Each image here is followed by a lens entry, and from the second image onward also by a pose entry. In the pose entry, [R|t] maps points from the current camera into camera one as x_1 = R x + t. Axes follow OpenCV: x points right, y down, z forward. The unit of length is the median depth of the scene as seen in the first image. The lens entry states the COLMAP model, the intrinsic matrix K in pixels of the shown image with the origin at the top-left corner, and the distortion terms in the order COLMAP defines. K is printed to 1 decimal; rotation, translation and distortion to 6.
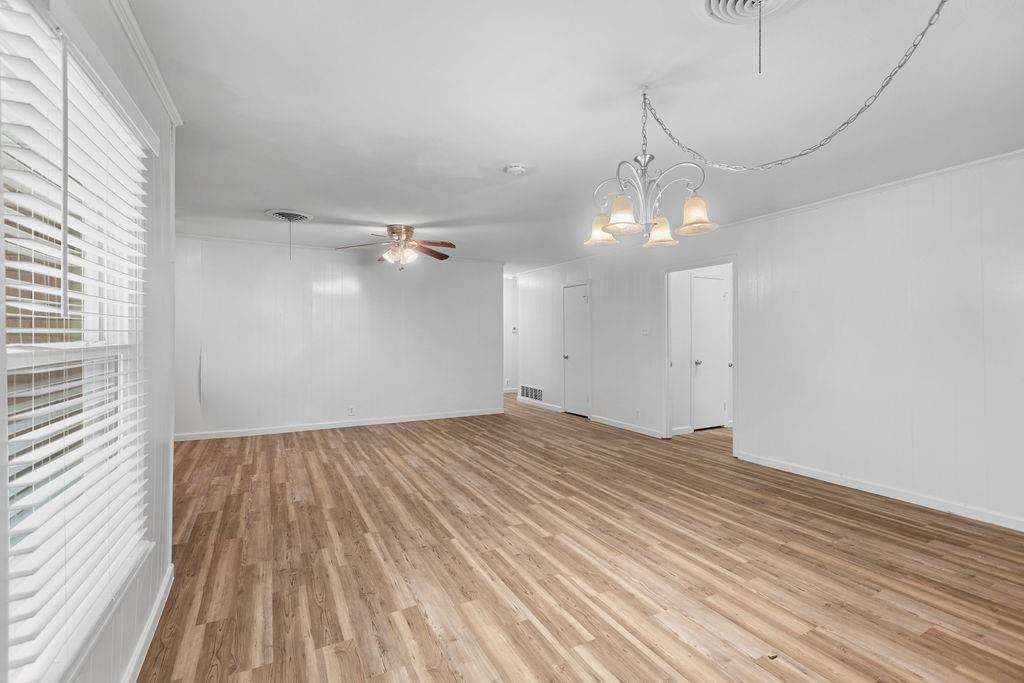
lens RADIAL K [[458.6, 0, 518.8], [0, 458.6, 333.0], [0, 0, 1]] dist [0.005306, -0.002898]
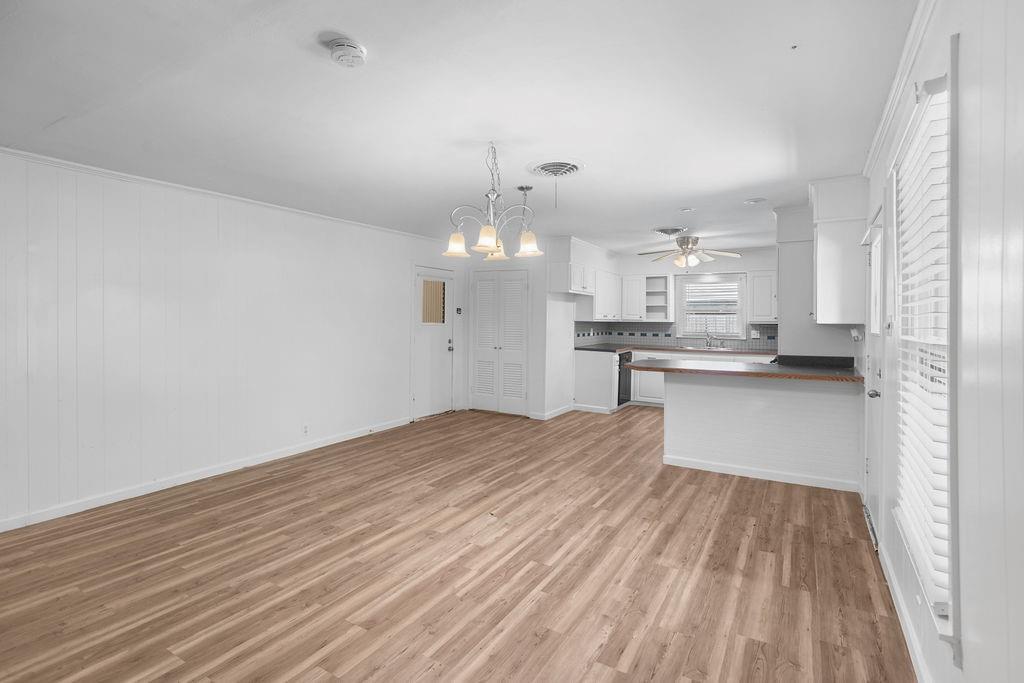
lens RADIAL K [[510.5, 0, 508.0], [0, 510.5, 322.7], [0, 0, 1]] dist [-0.001370, -0.000615]
pose [[-0.525340, 0.005272, 0.850876, -0.695537], [-0.000570, 0.999978, -0.006548, 0.002730], [-0.850892, -0.003925, -0.525325, 1.231185]]
